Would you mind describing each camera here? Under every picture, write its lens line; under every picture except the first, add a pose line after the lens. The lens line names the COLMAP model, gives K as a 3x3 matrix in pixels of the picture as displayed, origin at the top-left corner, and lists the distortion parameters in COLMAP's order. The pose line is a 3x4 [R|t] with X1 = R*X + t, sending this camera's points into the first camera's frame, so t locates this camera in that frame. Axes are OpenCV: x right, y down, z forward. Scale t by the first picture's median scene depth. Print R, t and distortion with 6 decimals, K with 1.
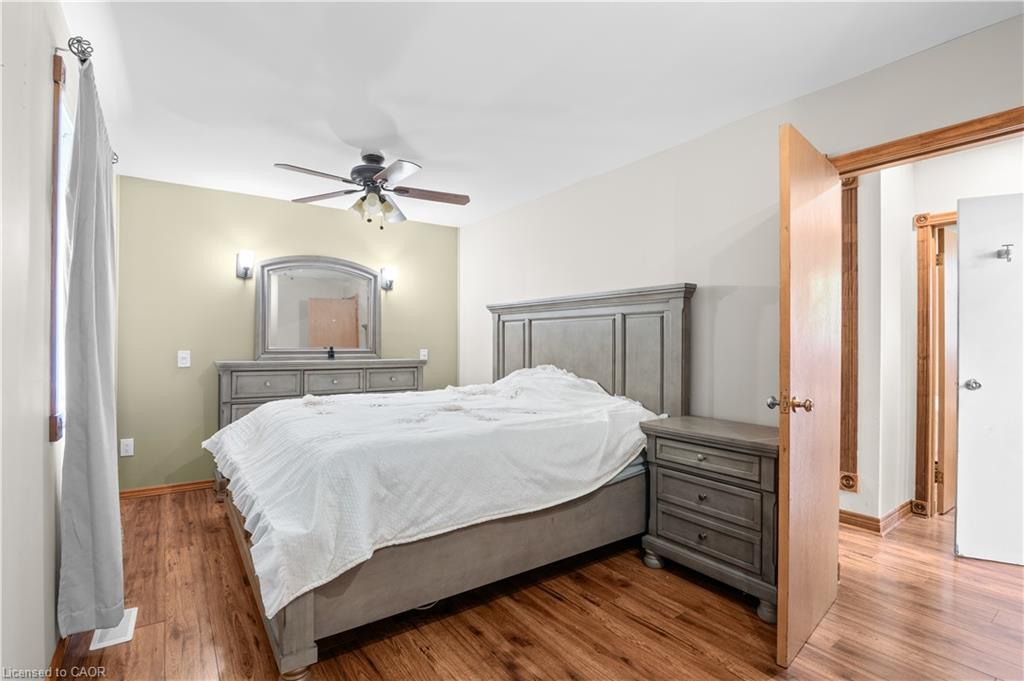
lens RADIAL K [[471.8, 0, 511.3], [0, 471.8, 344.4], [0, 0, 1]] dist [-0.025457, -0.000245]
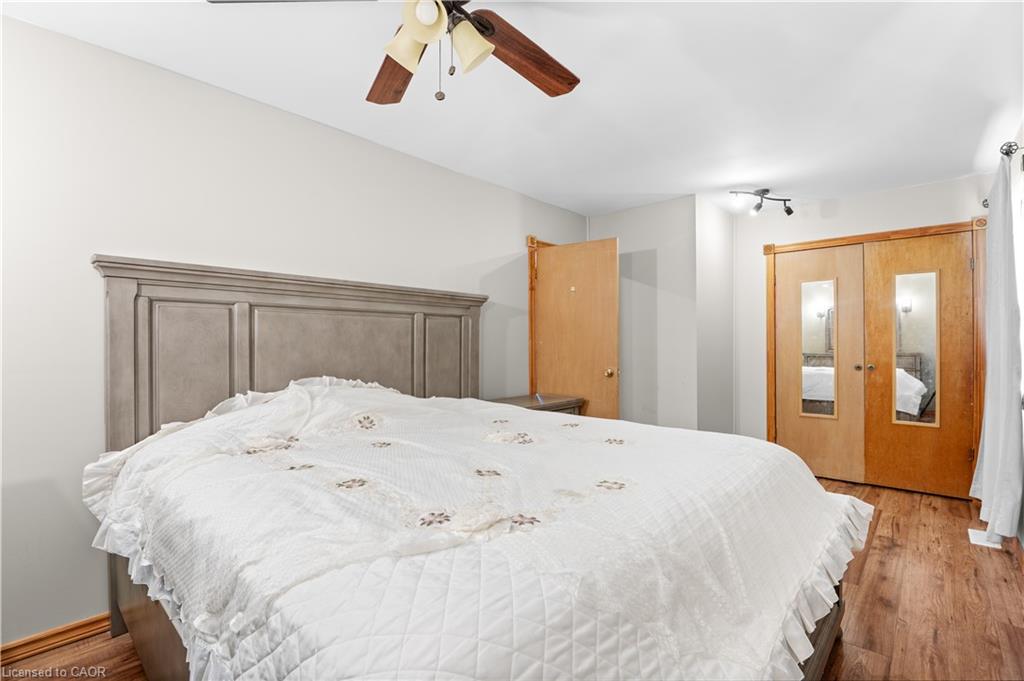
lens RADIAL K [[471.8, 0, 511.6], [0, 471.8, 340.6], [0, 0, 1]] dist [-0.025457, -0.000245]
pose [[-0.209821, -0.000732, 0.977740, -0.716059], [0.004350, 0.999989, 0.001683, -0.009389], [-0.977730, 0.004606, -0.209816, 0.975190]]
